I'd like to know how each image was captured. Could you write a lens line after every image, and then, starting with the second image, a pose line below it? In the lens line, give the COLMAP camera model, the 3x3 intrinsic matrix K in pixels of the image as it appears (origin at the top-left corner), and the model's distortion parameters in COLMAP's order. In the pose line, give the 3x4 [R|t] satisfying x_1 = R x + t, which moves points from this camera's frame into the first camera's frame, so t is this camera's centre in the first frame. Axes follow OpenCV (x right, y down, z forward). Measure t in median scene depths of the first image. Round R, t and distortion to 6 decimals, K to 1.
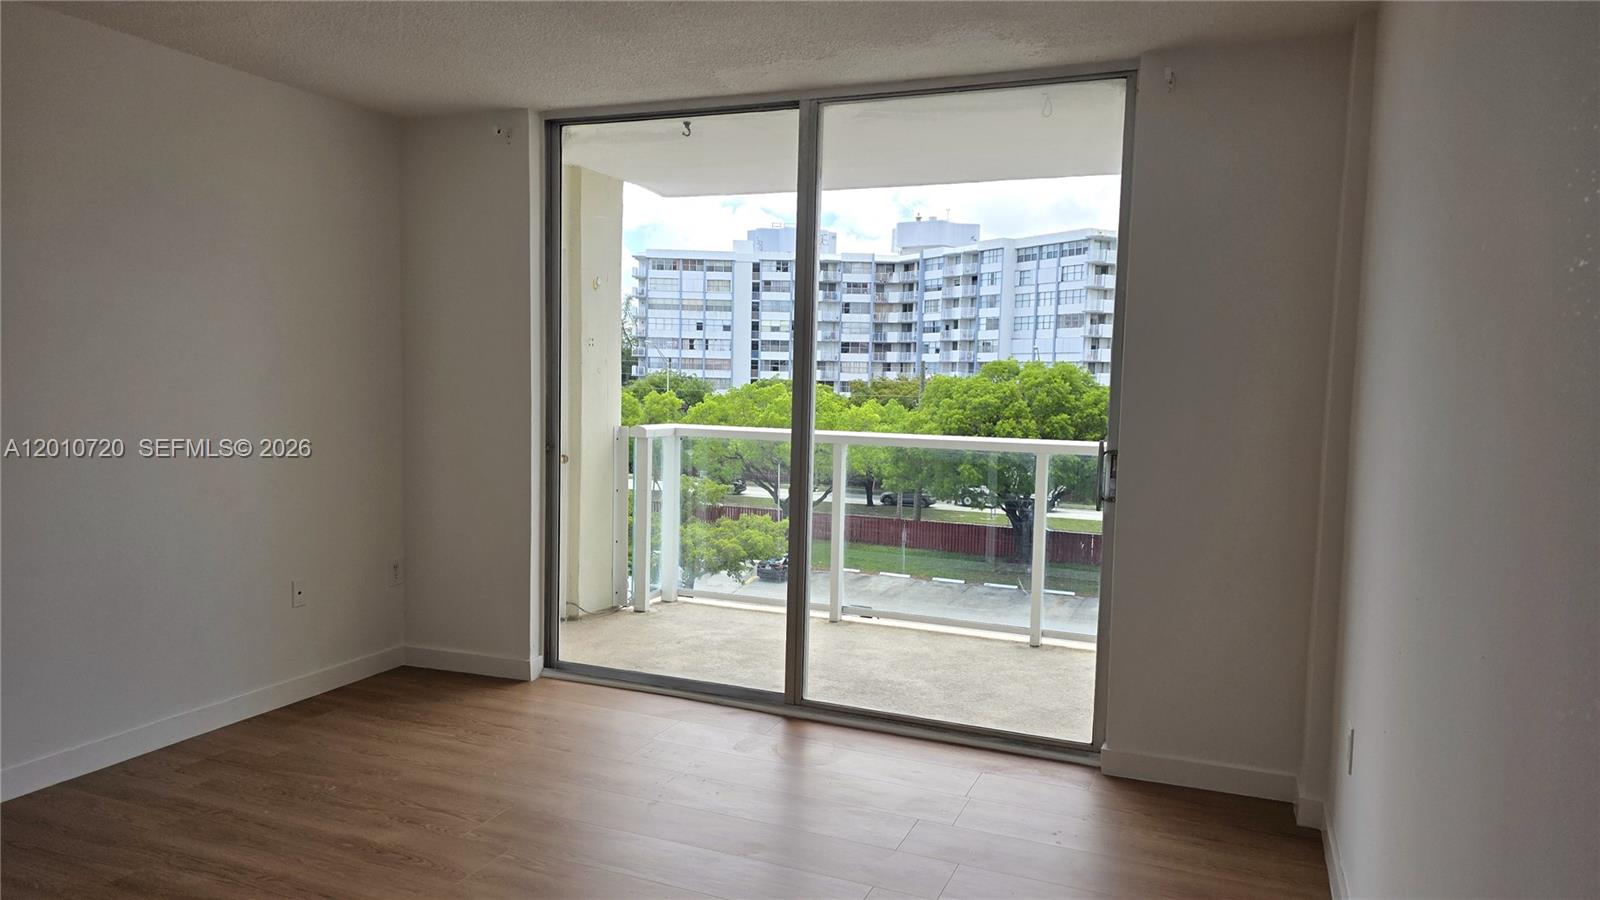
lens RADIAL K [[1065.4, 0, 800.0], [0, 1065.4, 450.0], [0, 0, 1]] dist [0.042262, -0.088775]
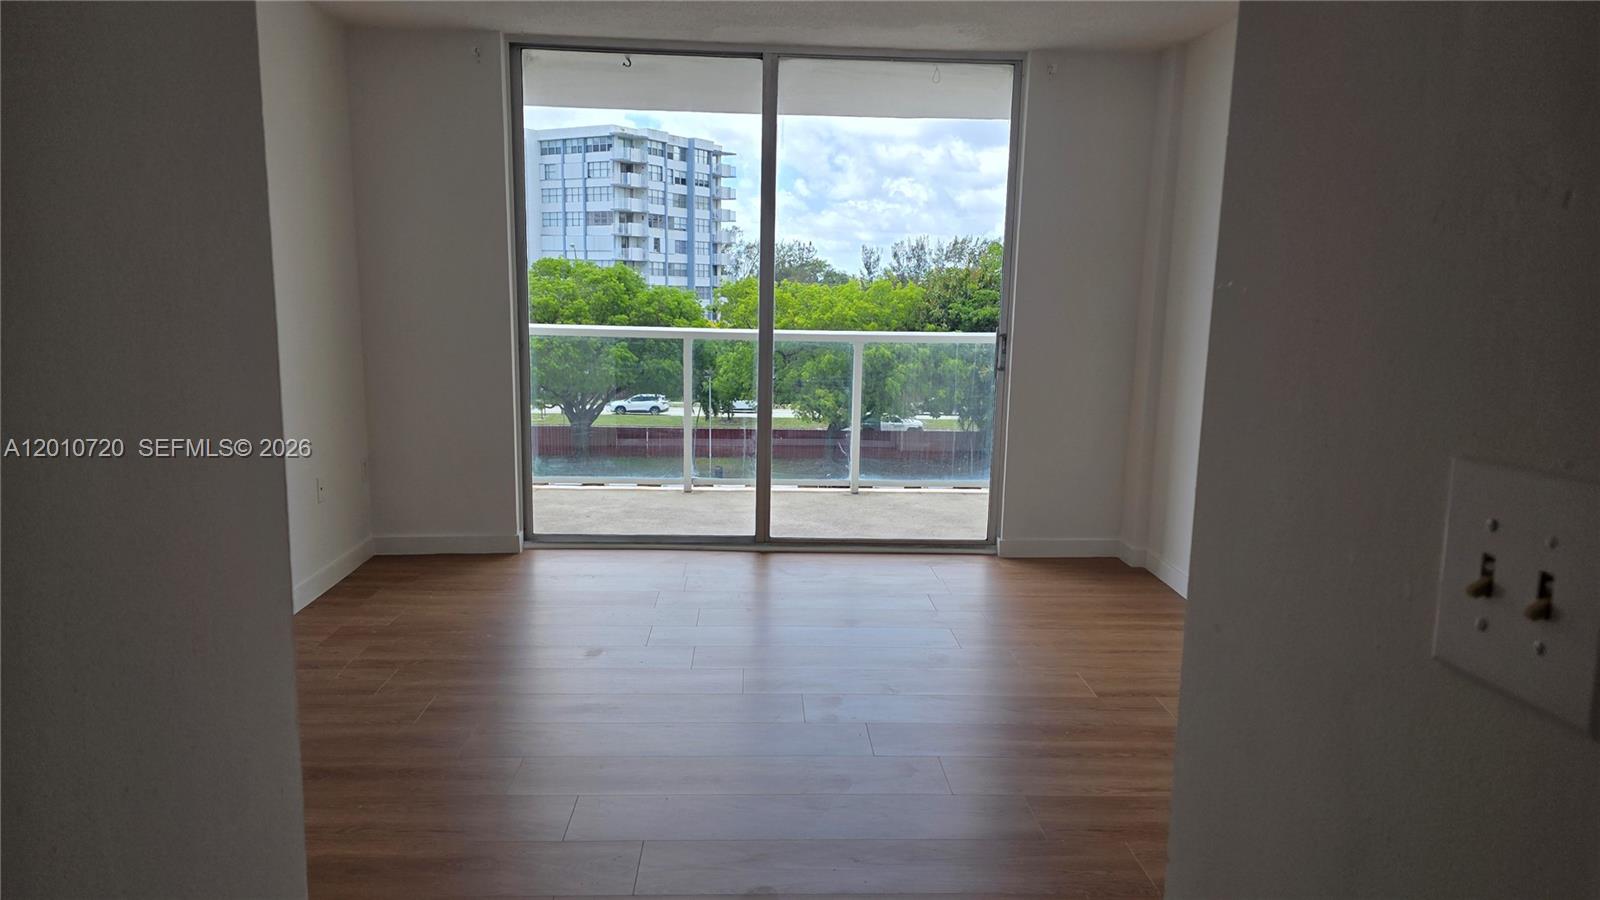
lens RADIAL K [[1059.1, 0, 805.5], [0, 1059.1, 446.9], [0, 0, 1]] dist [0.073173, -0.085439]
pose [[0.904234, -0.065828, 0.421934, -0.426004], [0.026613, 0.994813, 0.098173, -0.002707], [-0.426208, -0.077543, 0.901296, -0.155180]]
